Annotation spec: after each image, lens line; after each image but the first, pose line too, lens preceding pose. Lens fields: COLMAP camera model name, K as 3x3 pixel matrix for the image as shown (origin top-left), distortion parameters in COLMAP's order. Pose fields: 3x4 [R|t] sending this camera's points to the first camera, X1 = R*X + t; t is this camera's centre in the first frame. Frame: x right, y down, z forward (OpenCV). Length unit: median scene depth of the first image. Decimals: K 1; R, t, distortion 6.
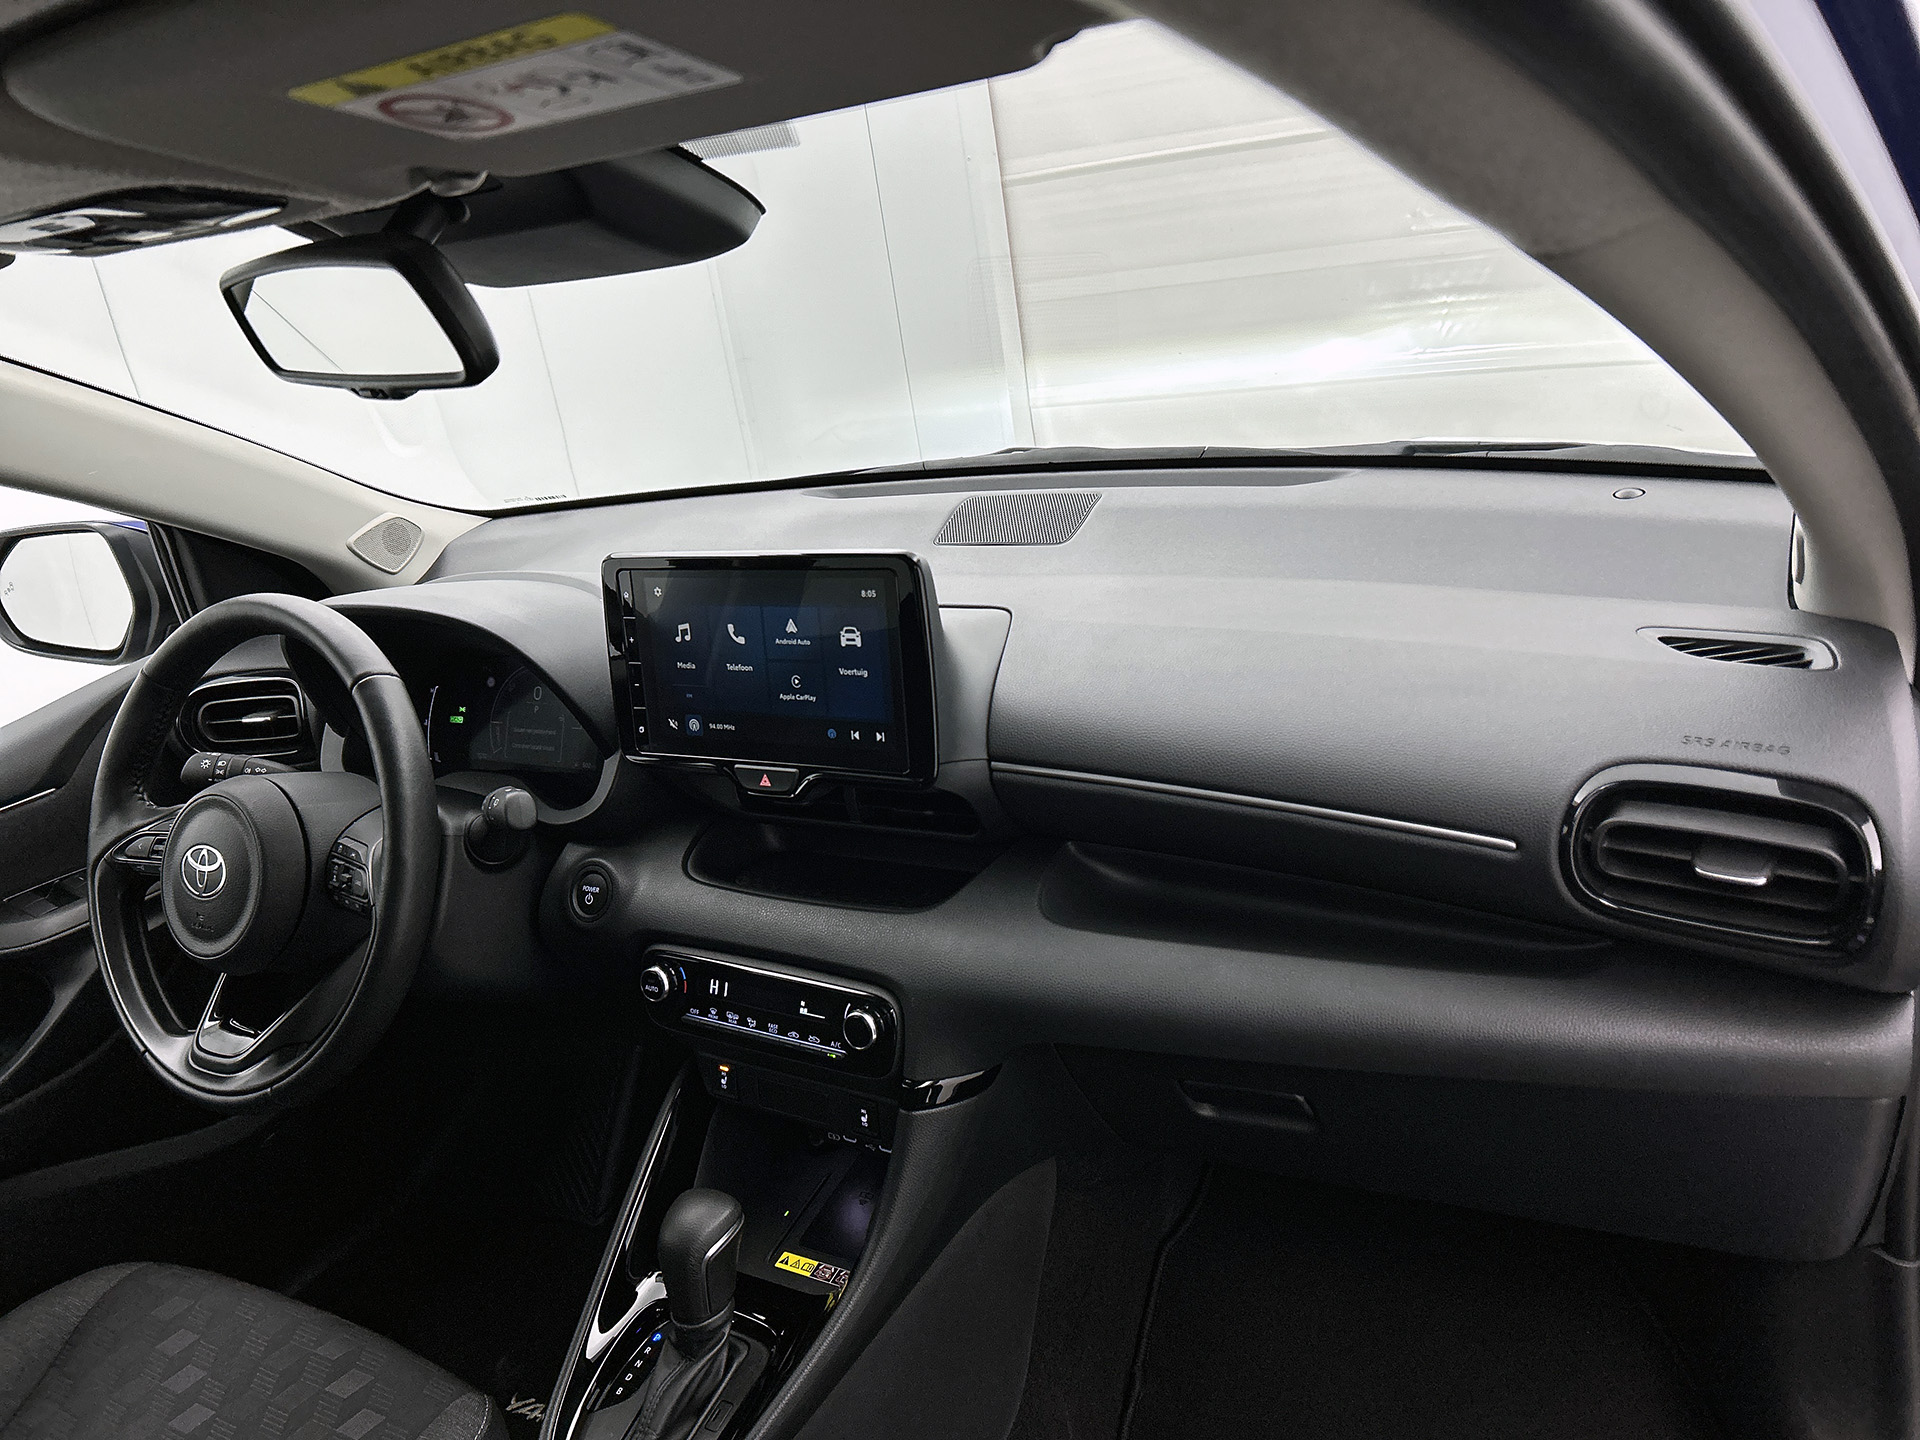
lens RADIAL K [[1473.7, 0, 933.5], [0, 1473.7, 693.7], [0, 0, 1]] dist [0.042598, -0.041793]
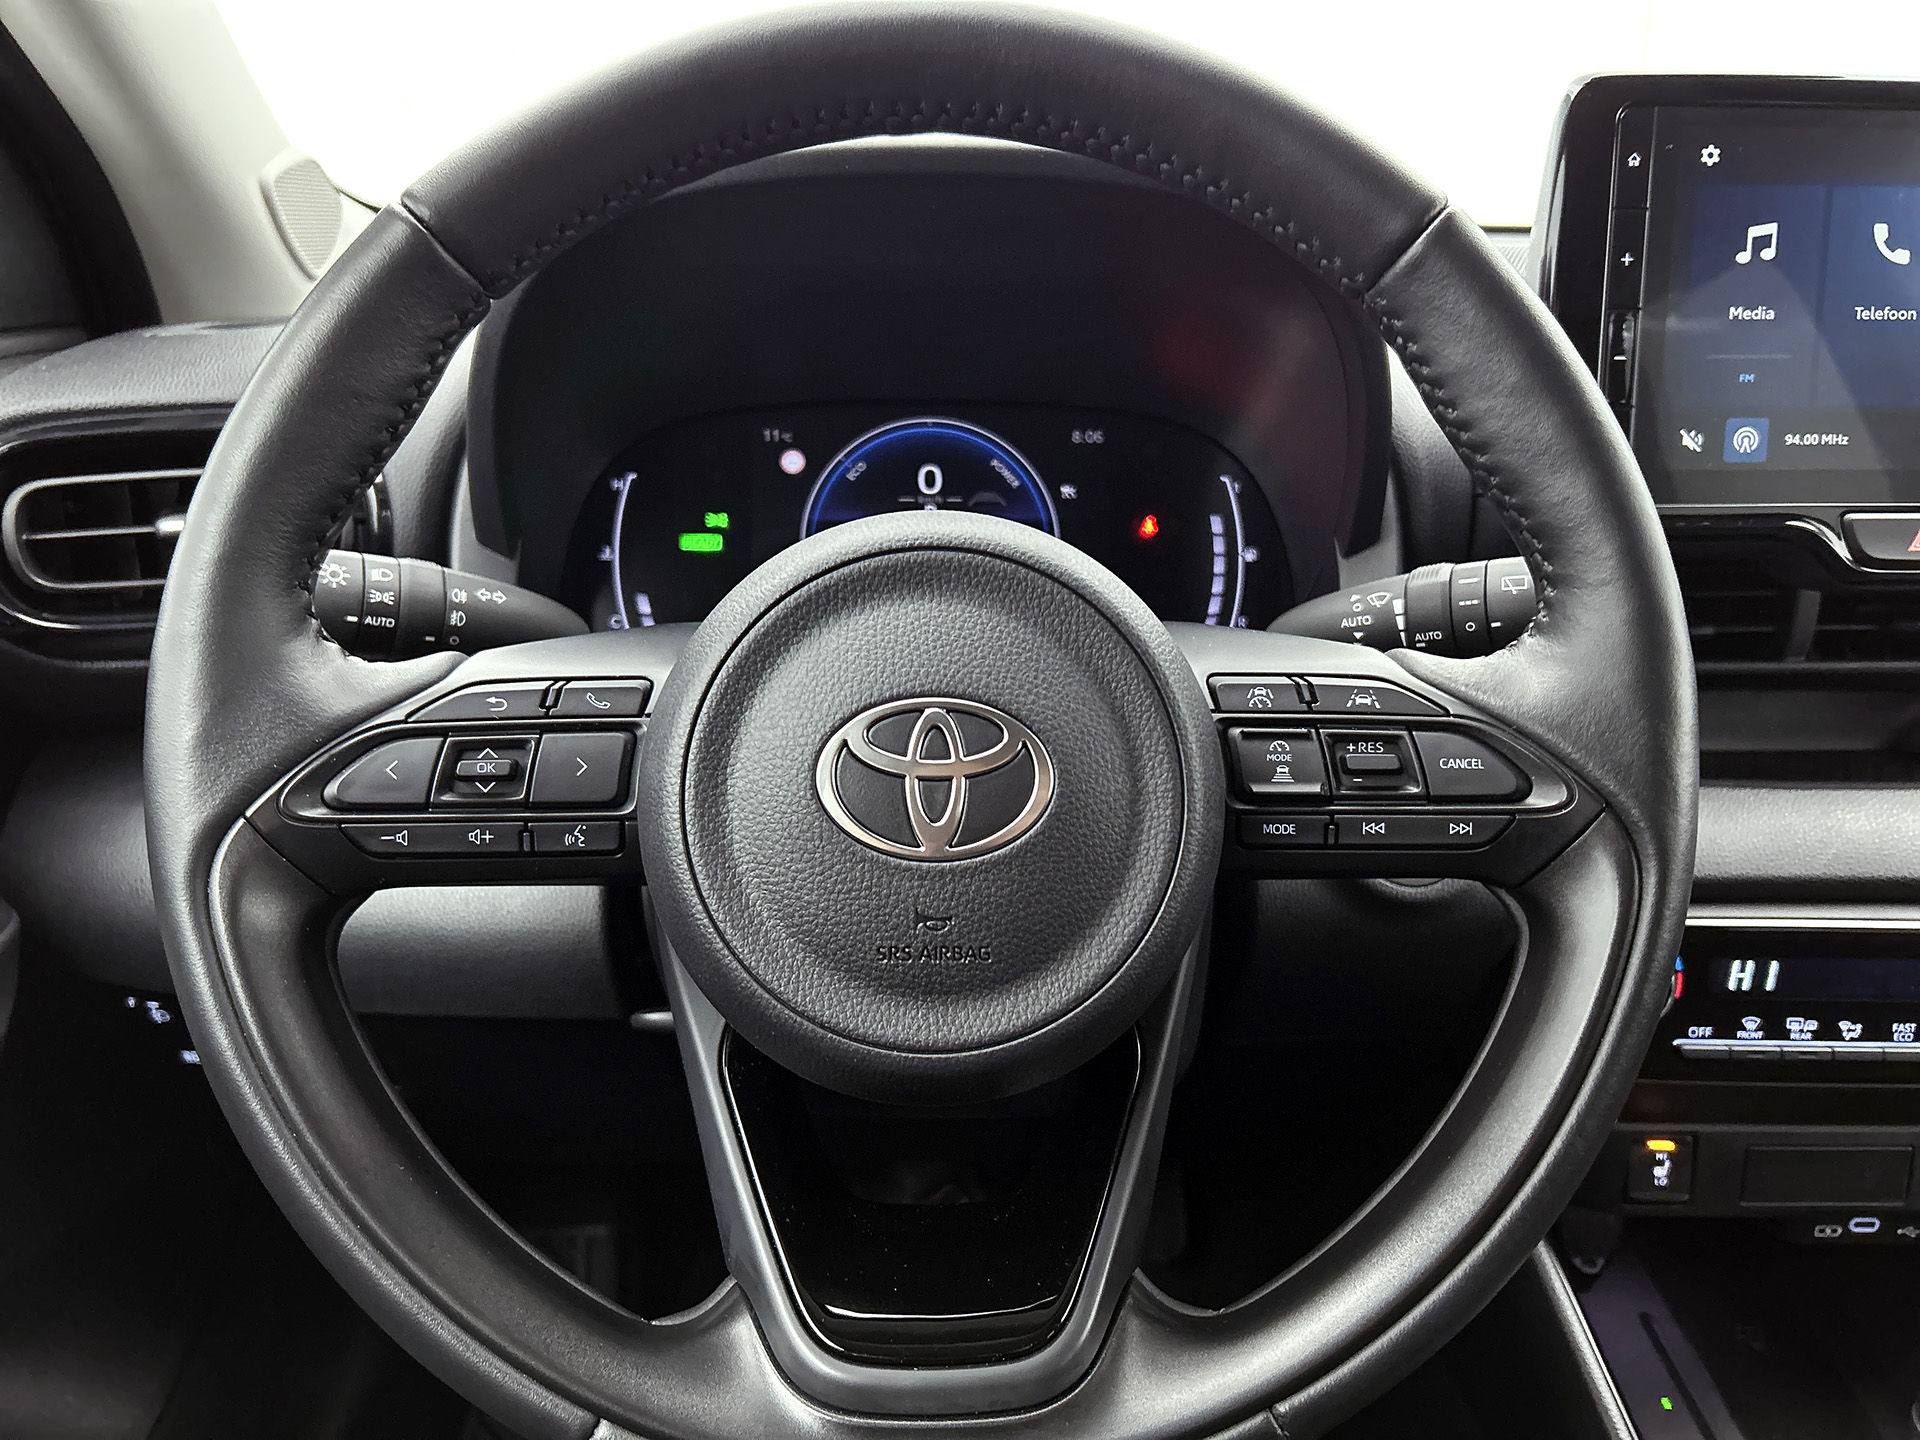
lens RADIAL K [[1473.7, 0, 957.4], [0, 1473.7, 713.3], [0, 0, 1]] dist [0.042598, -0.041793]
pose [[0.834019, -0.021268, 0.551326, -0.663252], [0.049081, 0.998155, -0.035743, 0.118080], [-0.549549, 0.056870, 0.833524, 0.741604]]
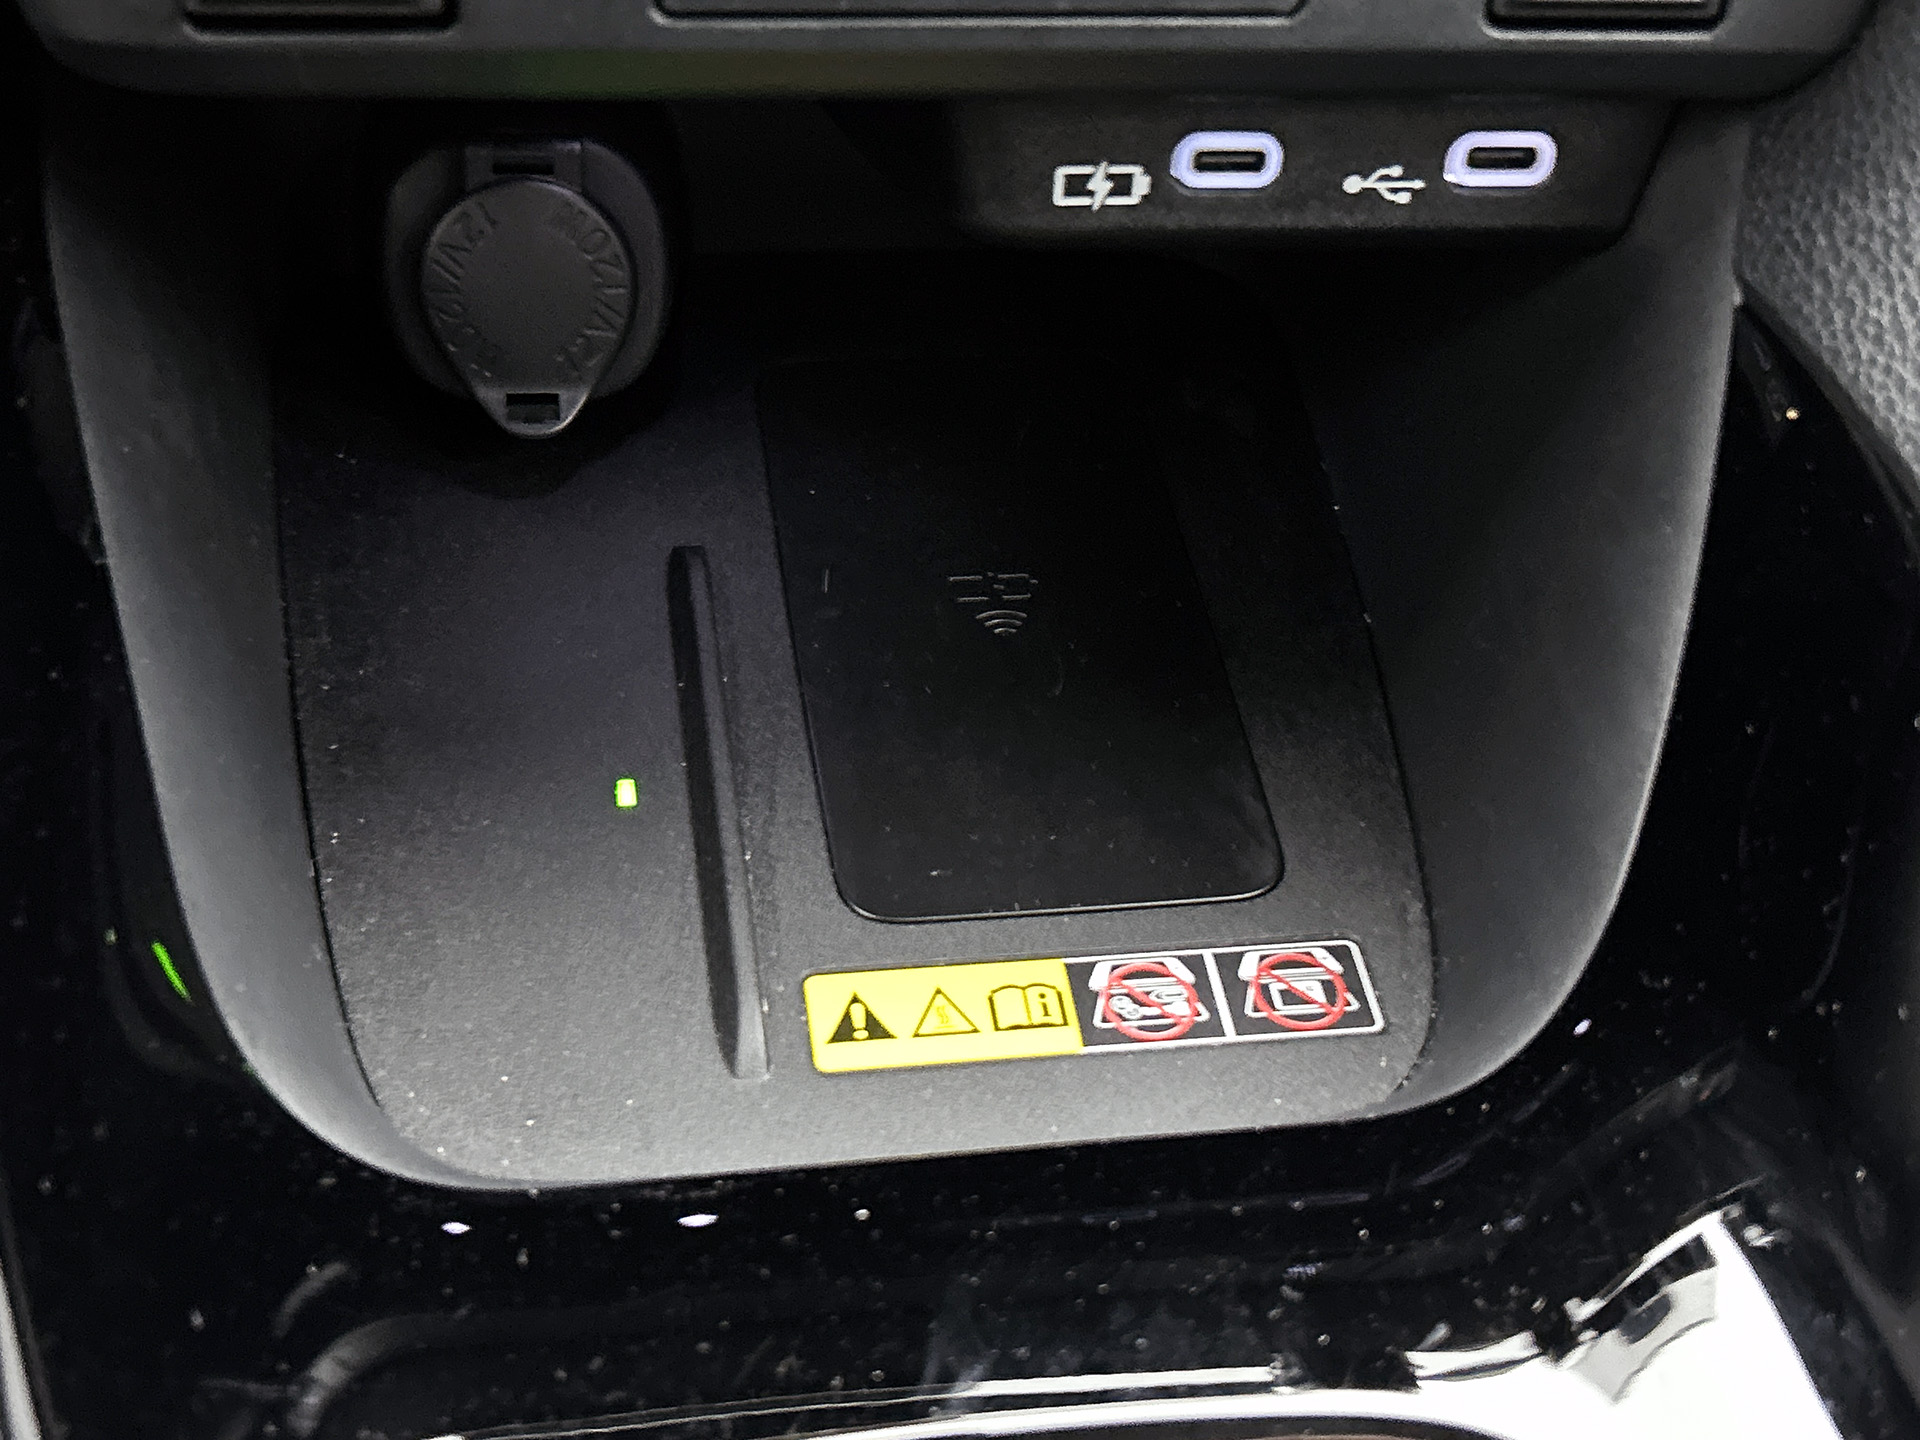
lens RADIAL K [[2459.3, 0, 967.6], [0, 2459.3, 727.4], [0, 0, 1]] dist [0.107771, 0.000000]
pose [[0.756200, -0.234814, 0.610757, -0.260811], [0.051069, 0.951725, 0.302674, 0.286787], [-0.652345, -0.197691, 0.731686, 0.847822]]
